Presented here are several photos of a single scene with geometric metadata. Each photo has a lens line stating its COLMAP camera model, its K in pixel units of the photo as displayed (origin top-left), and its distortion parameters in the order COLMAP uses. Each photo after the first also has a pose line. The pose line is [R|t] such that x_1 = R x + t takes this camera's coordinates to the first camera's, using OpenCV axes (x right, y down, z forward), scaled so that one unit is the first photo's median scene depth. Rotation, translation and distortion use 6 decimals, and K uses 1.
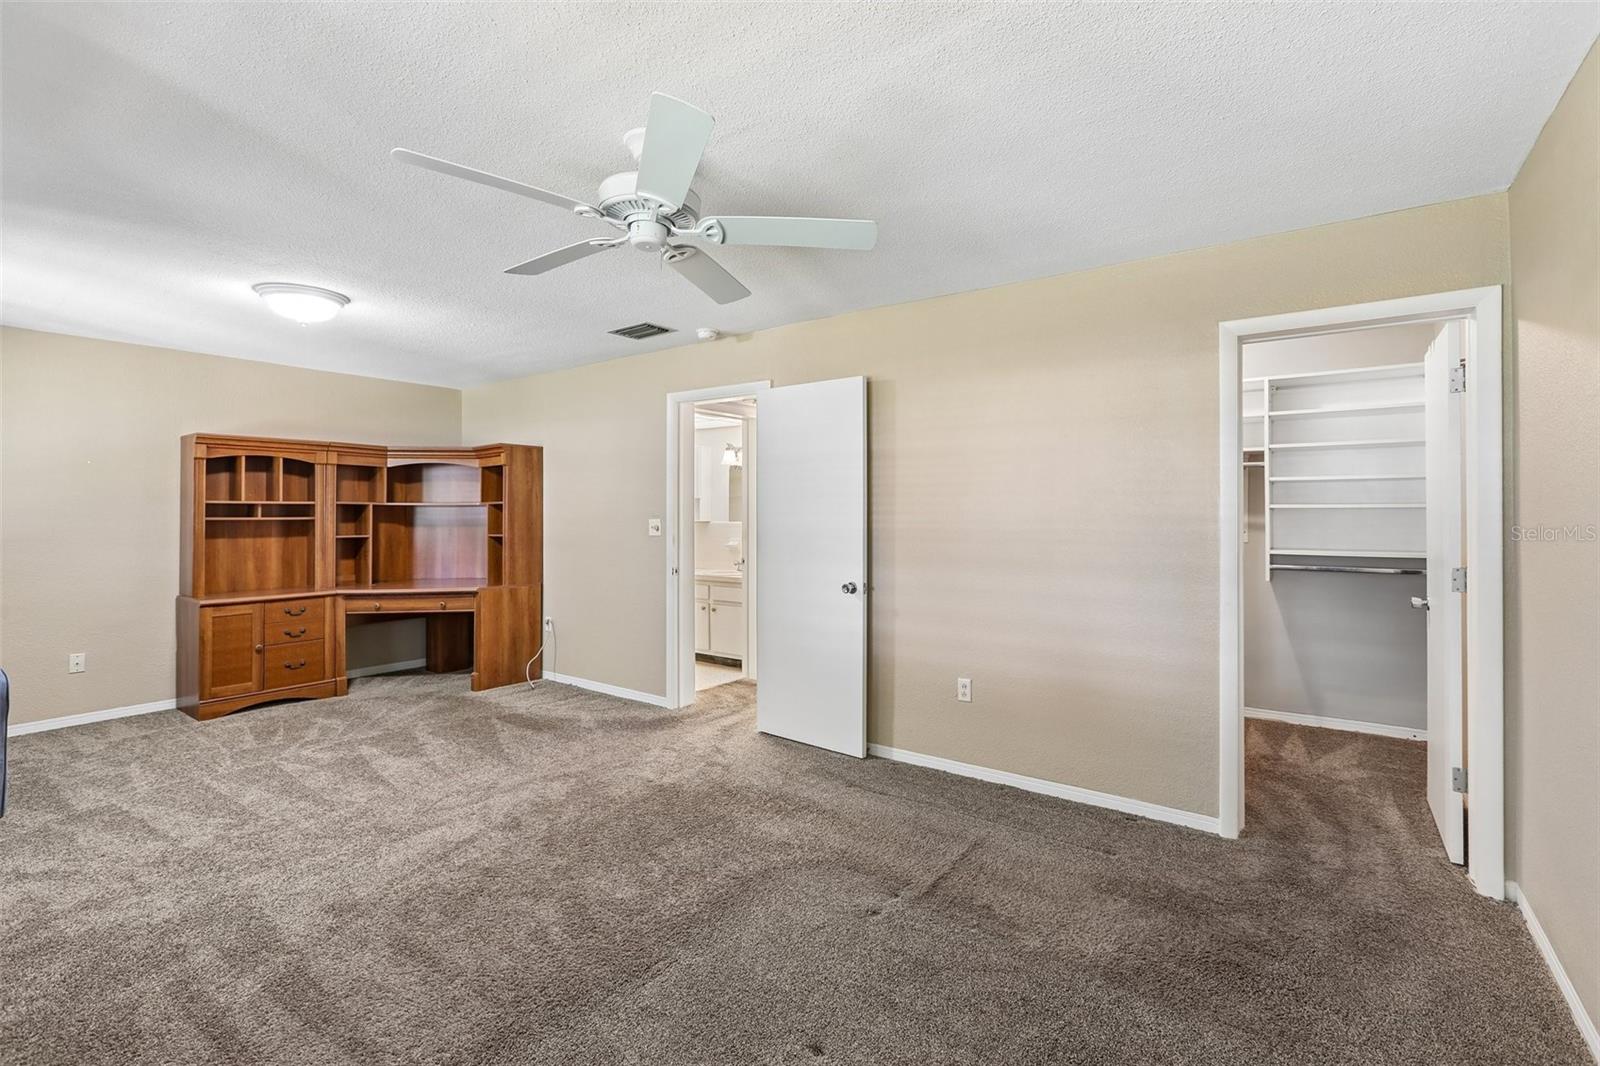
lens RADIAL K [[744.5, 0, 793.6], [0, 744.5, 481.1], [0, 0, 1]] dist [-0.018646, 0.012435]
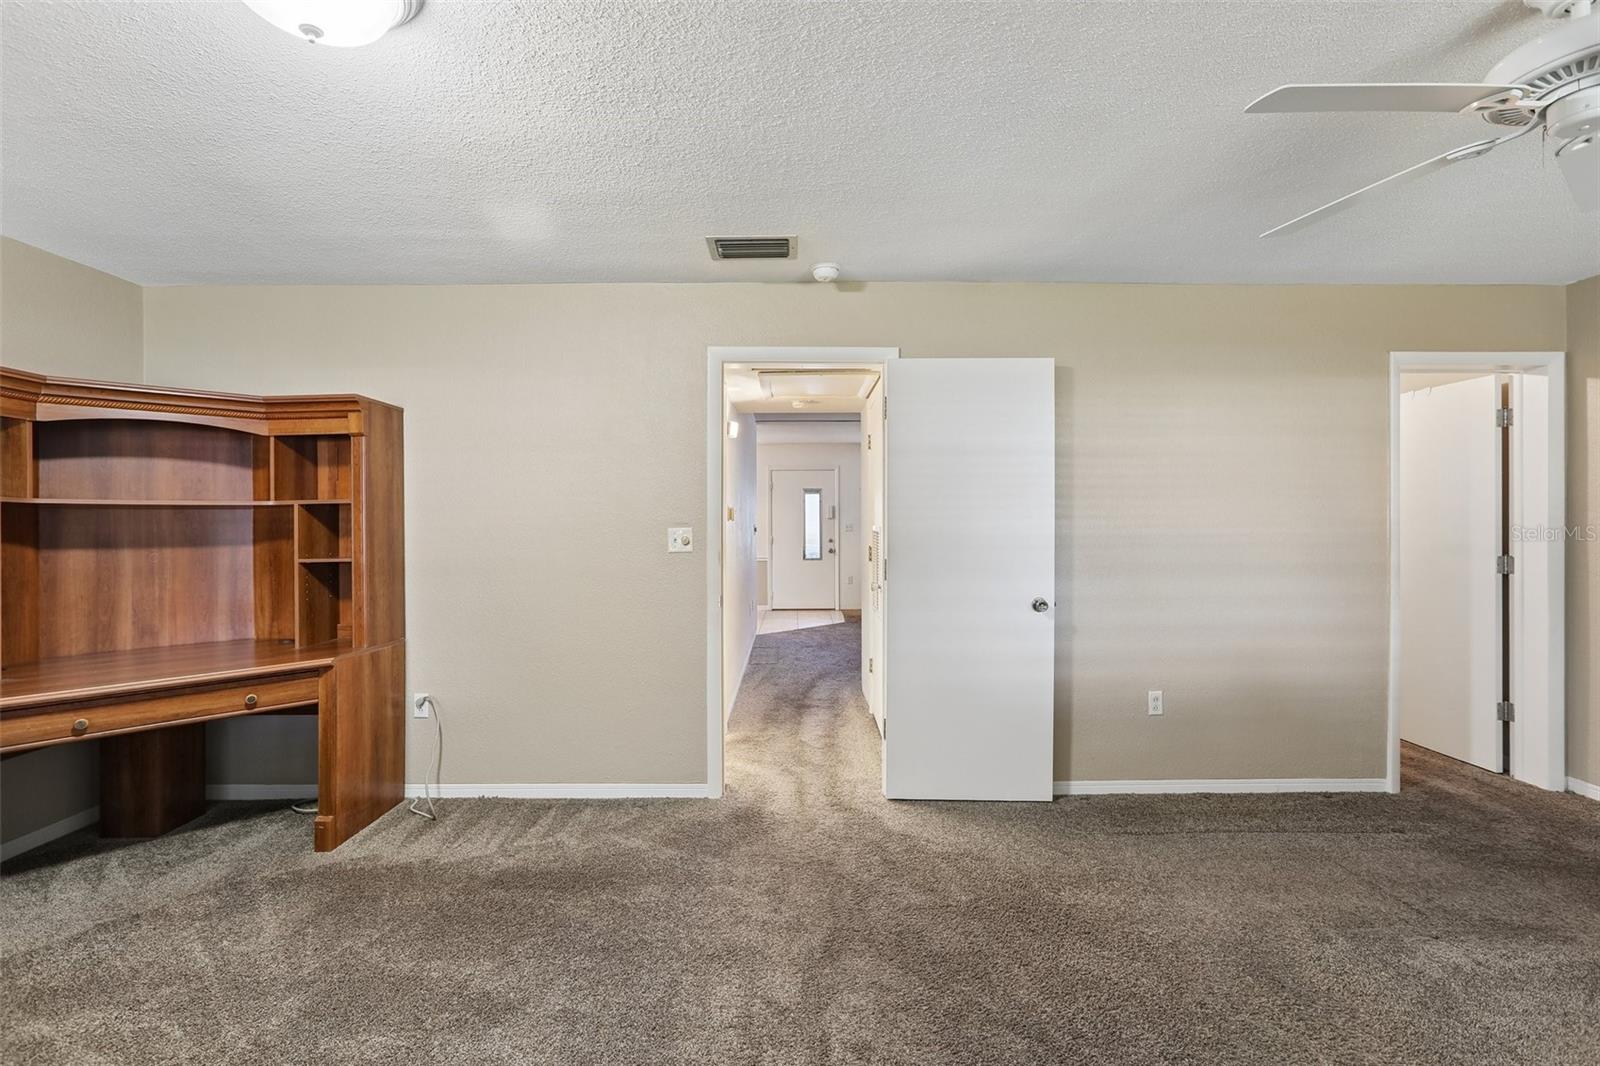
lens RADIAL K [[744.5, 0, 872.6], [0, 744.5, 495.3], [0, 0, 1]] dist [-0.018646, 0.012435]
pose [[0.788248, 0.014910, 0.615177, -0.573190], [-0.022734, 0.999730, 0.004900, 0.017229], [-0.614938, -0.017848, 0.788374, 0.429309]]
